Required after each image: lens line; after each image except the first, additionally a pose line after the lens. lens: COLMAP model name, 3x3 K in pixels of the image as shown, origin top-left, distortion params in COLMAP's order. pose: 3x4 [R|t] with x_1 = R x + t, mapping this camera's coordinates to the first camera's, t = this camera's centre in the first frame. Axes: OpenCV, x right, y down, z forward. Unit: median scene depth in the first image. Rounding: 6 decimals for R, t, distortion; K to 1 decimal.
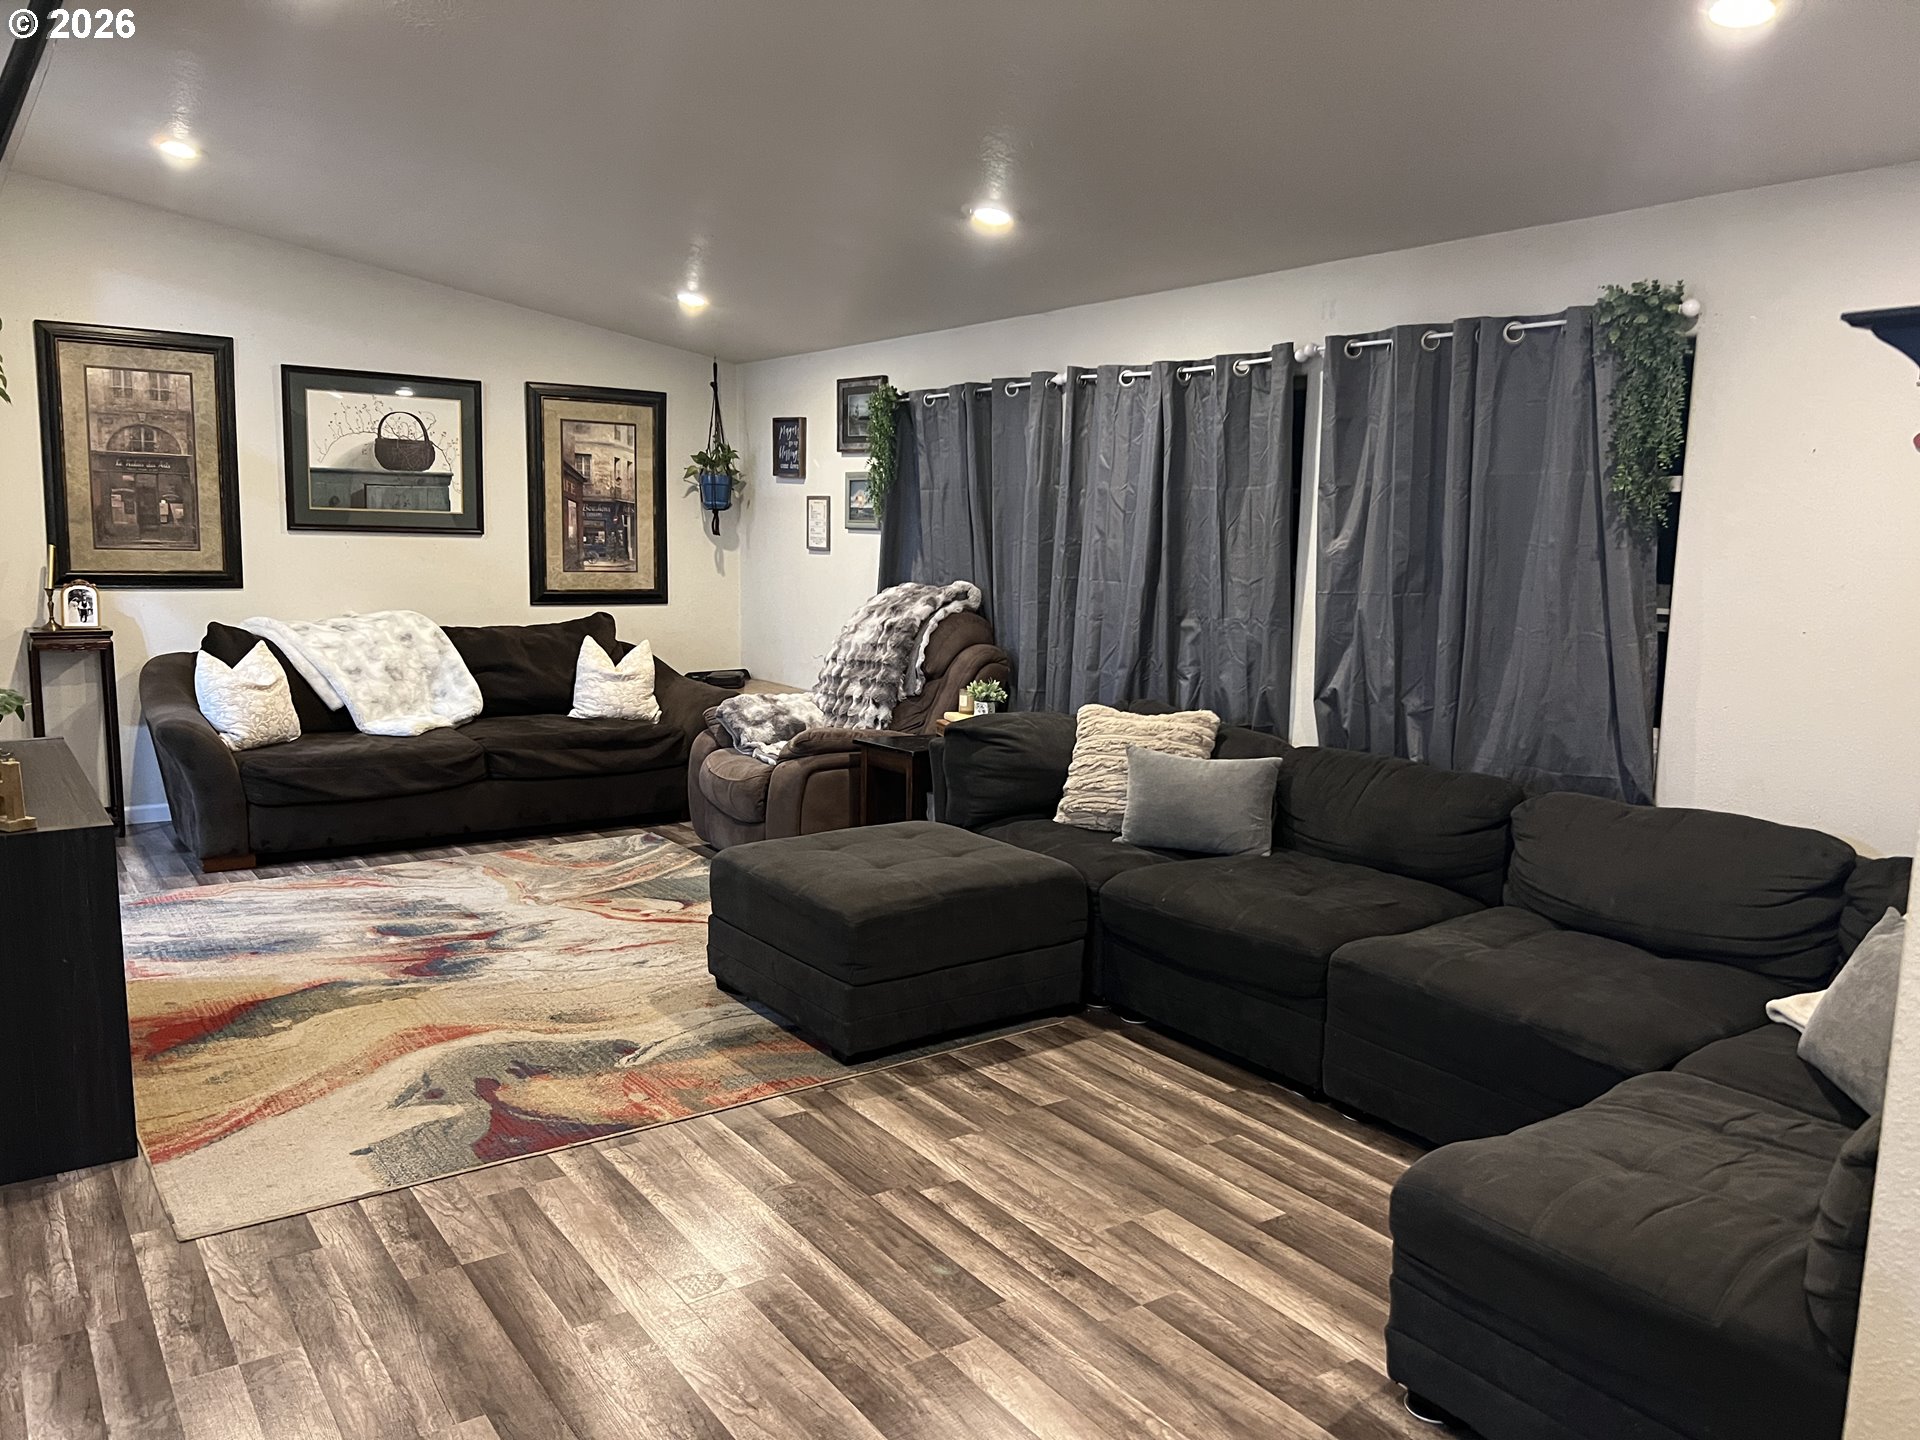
lens RADIAL K [[1438.0, 0, 966.7], [0, 1438.0, 727.2], [0, 0, 1]] dist [0.108108, -0.172261]
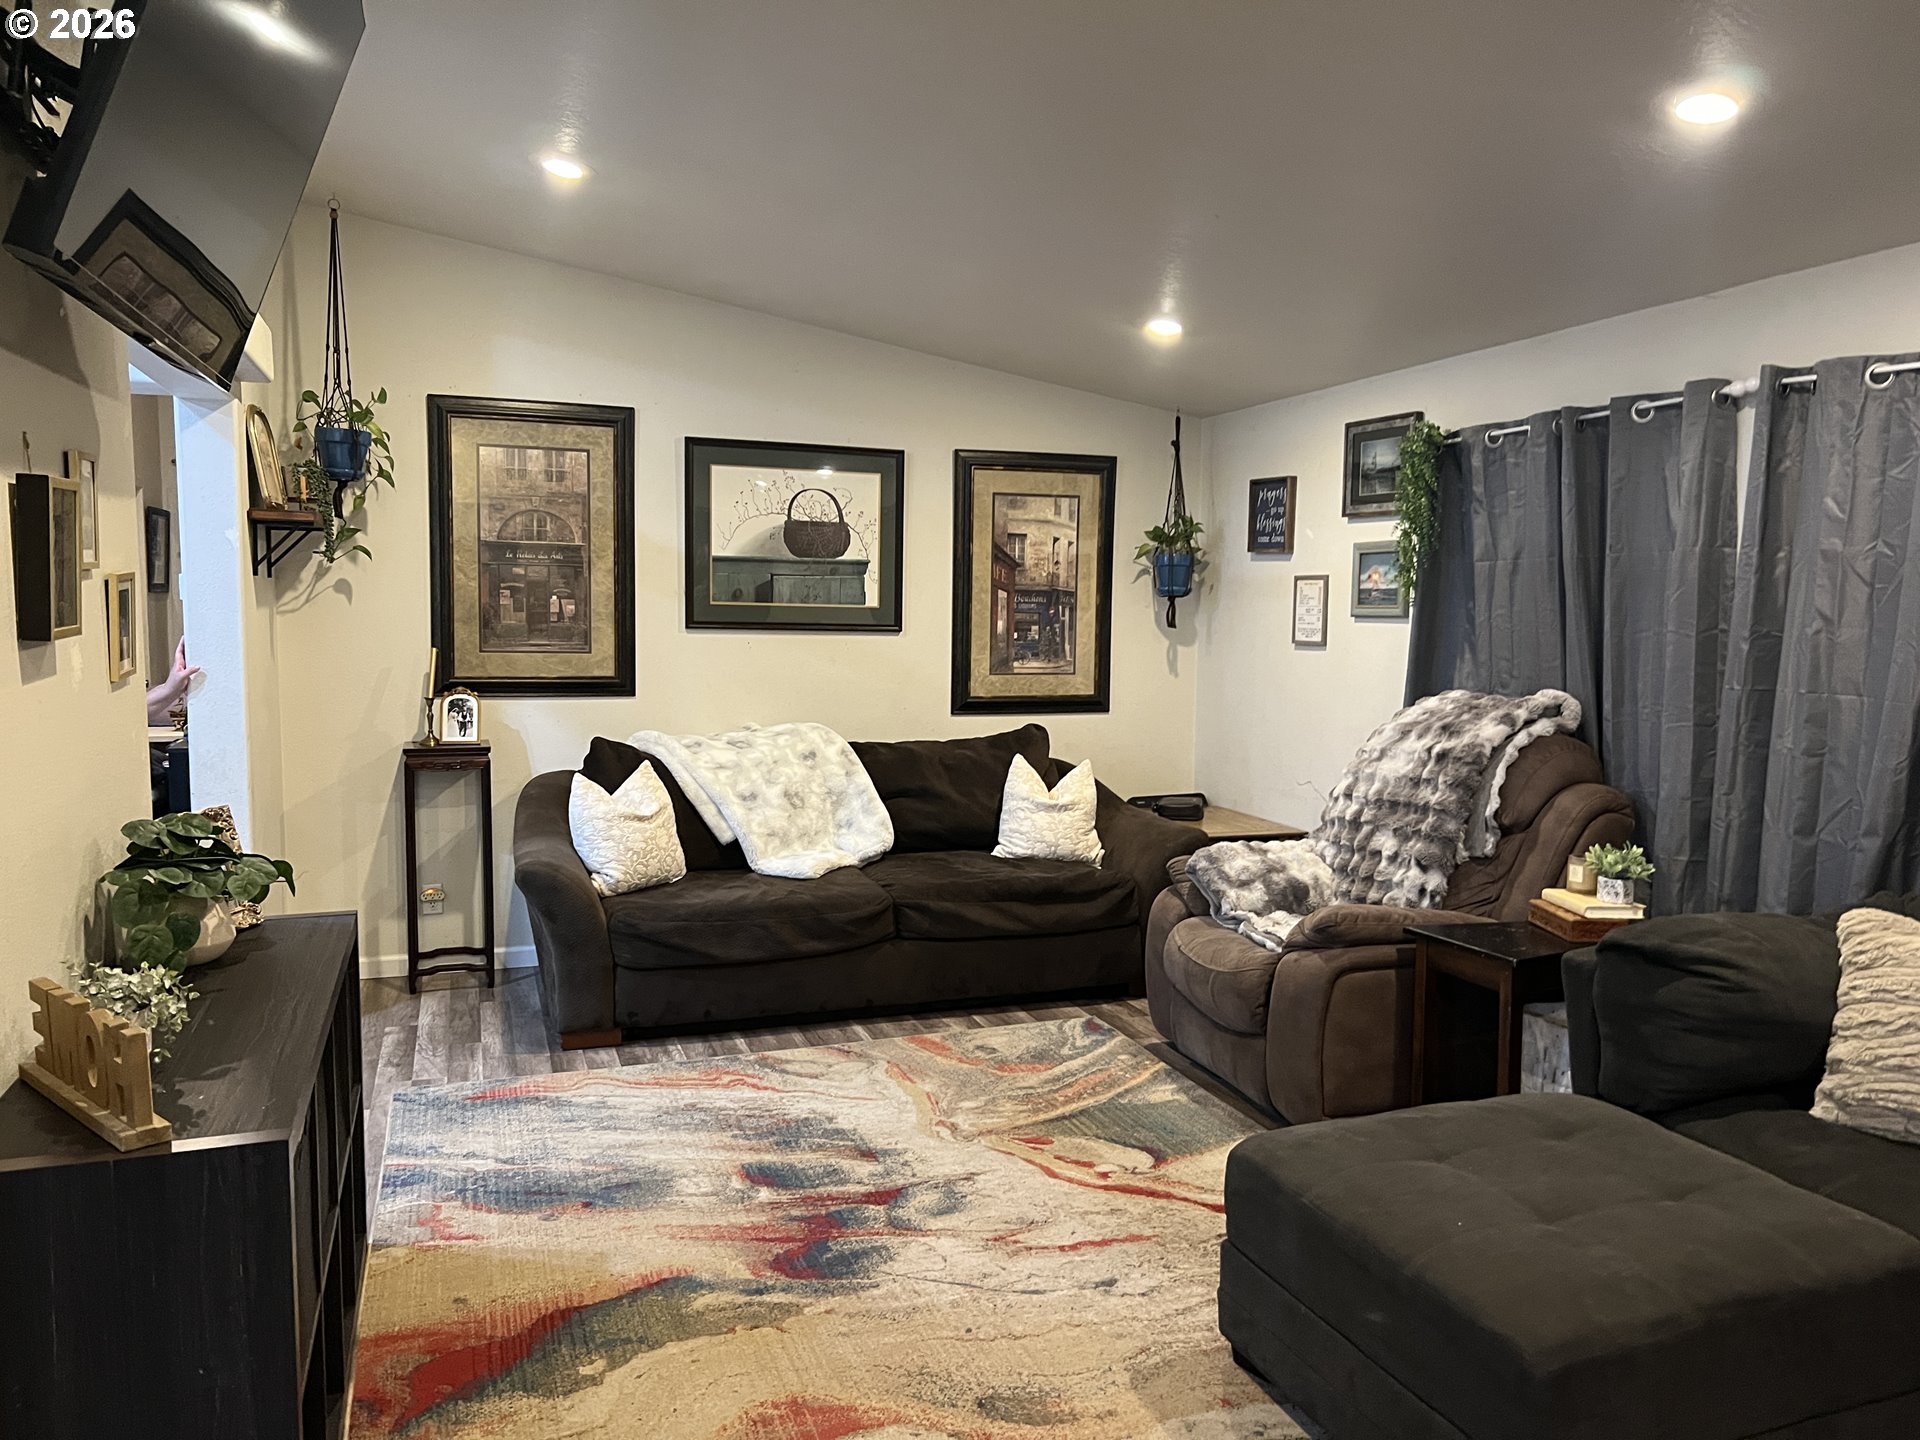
lens RADIAL K [[1438.0, 0, 966.7], [0, 1438.0, 727.2], [0, 0, 1]] dist [0.108108, -0.172261]
pose [[0.962760, 0.010691, -0.270146, -0.085388], [-0.027306, 0.997953, -0.057822, -0.036555], [0.268975, 0.063045, 0.961081, 0.259519]]
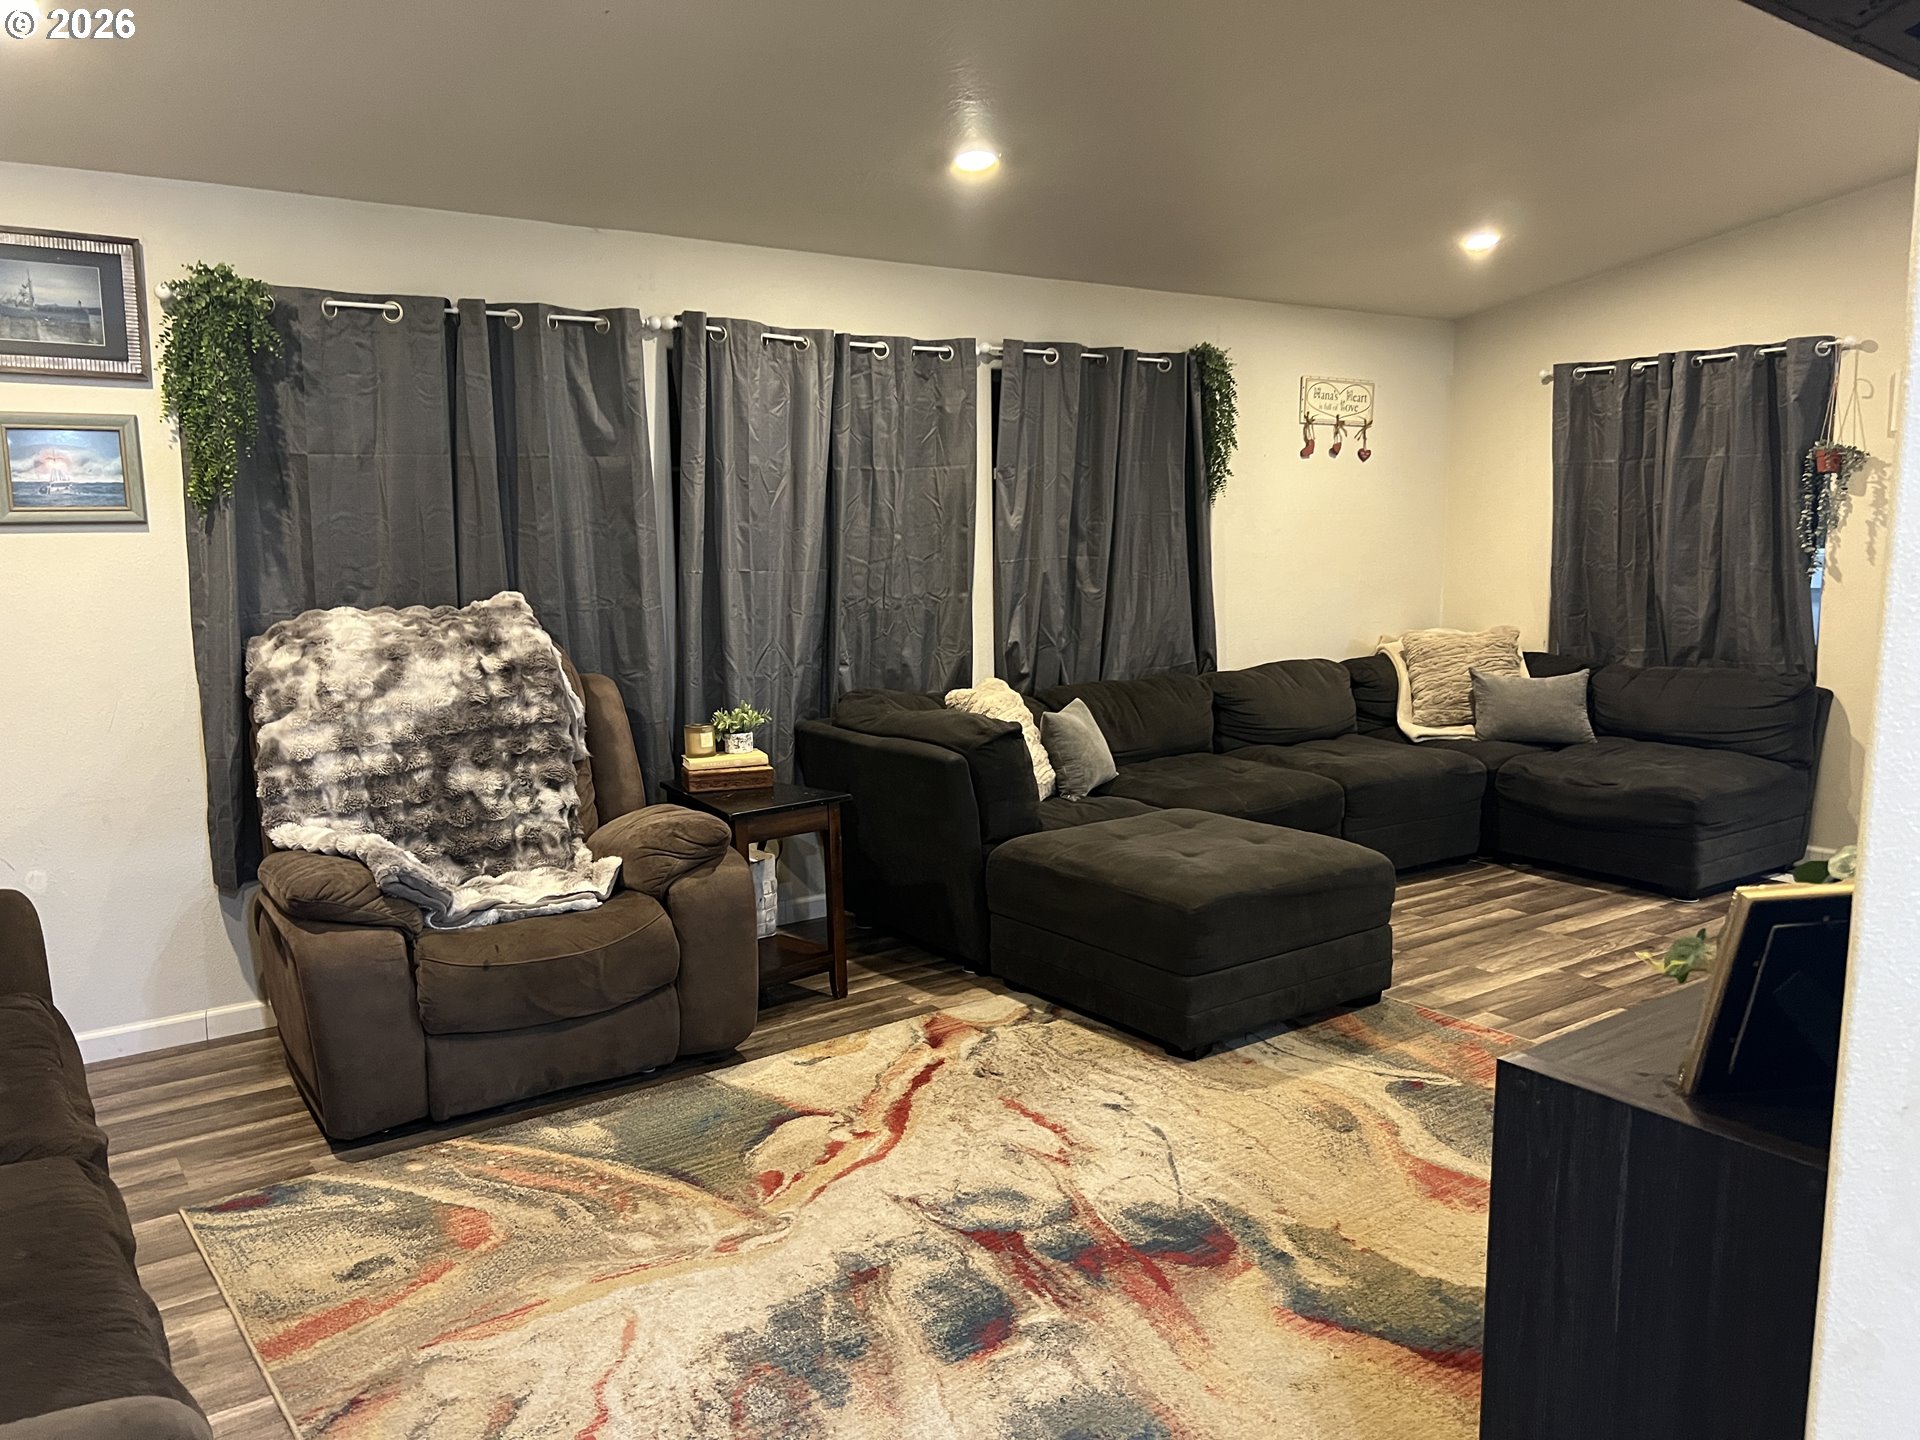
lens RADIAL K [[1425.1, 0, 968.7], [0, 1425.1, 734.5], [0, 0, 1]] dist [0.085081, -0.165142]
pose [[-0.009084, -0.165921, 0.986097, -0.693765], [0.157373, 0.973612, 0.165270, -0.115572], [-0.987497, 0.156686, 0.017267, 0.791045]]
